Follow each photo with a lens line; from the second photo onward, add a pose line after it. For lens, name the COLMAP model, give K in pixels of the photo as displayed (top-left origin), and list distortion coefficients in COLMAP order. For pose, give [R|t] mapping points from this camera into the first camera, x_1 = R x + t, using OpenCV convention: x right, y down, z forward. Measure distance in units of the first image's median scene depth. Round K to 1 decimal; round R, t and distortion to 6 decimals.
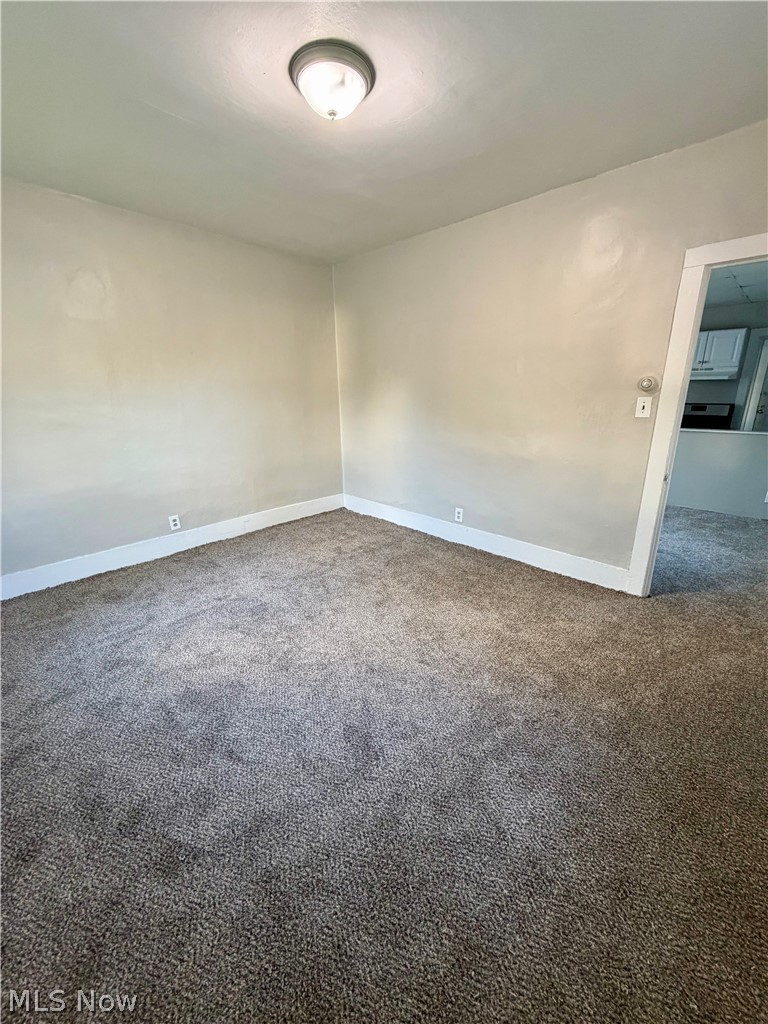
lens RADIAL K [[407.0, 0, 375.0], [0, 407.0, 516.8], [0, 0, 1]] dist [0.001085, -0.000337]
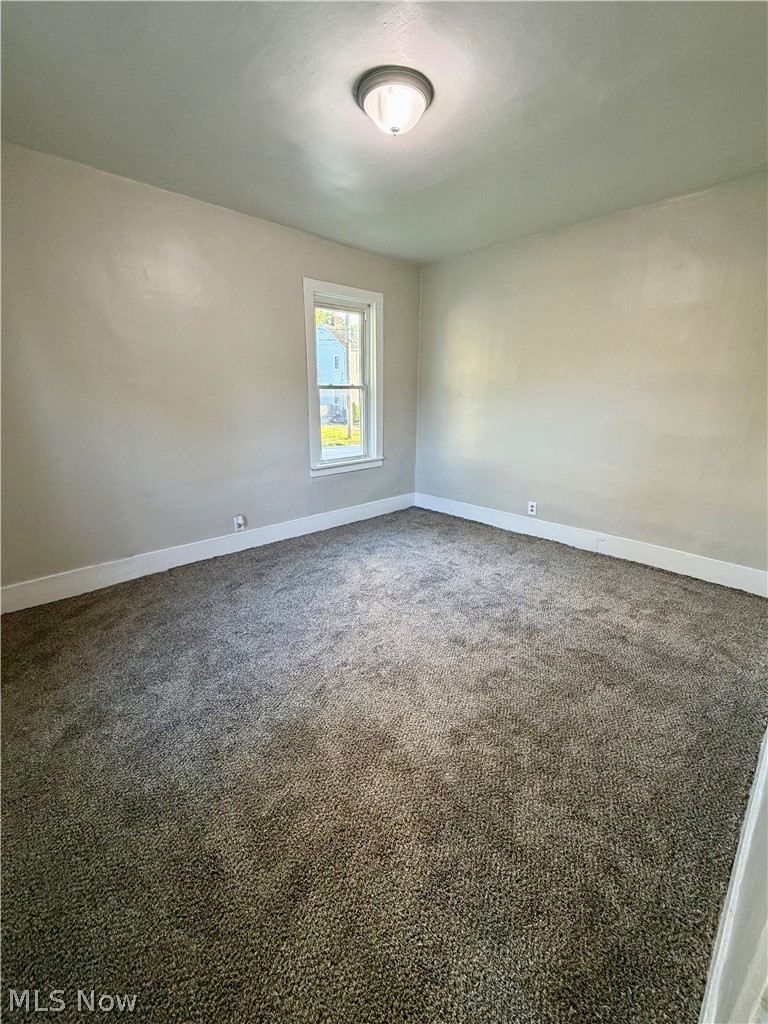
lens RADIAL K [[407.0, 0, 388.8], [0, 407.0, 505.1], [0, 0, 1]] dist [0.001085, -0.000337]
pose [[-0.042931, 0.274625, -0.960592, 0.607840], [-0.294785, 0.915192, 0.274820, -0.190559], [0.954599, 0.294967, 0.041666, 0.606729]]
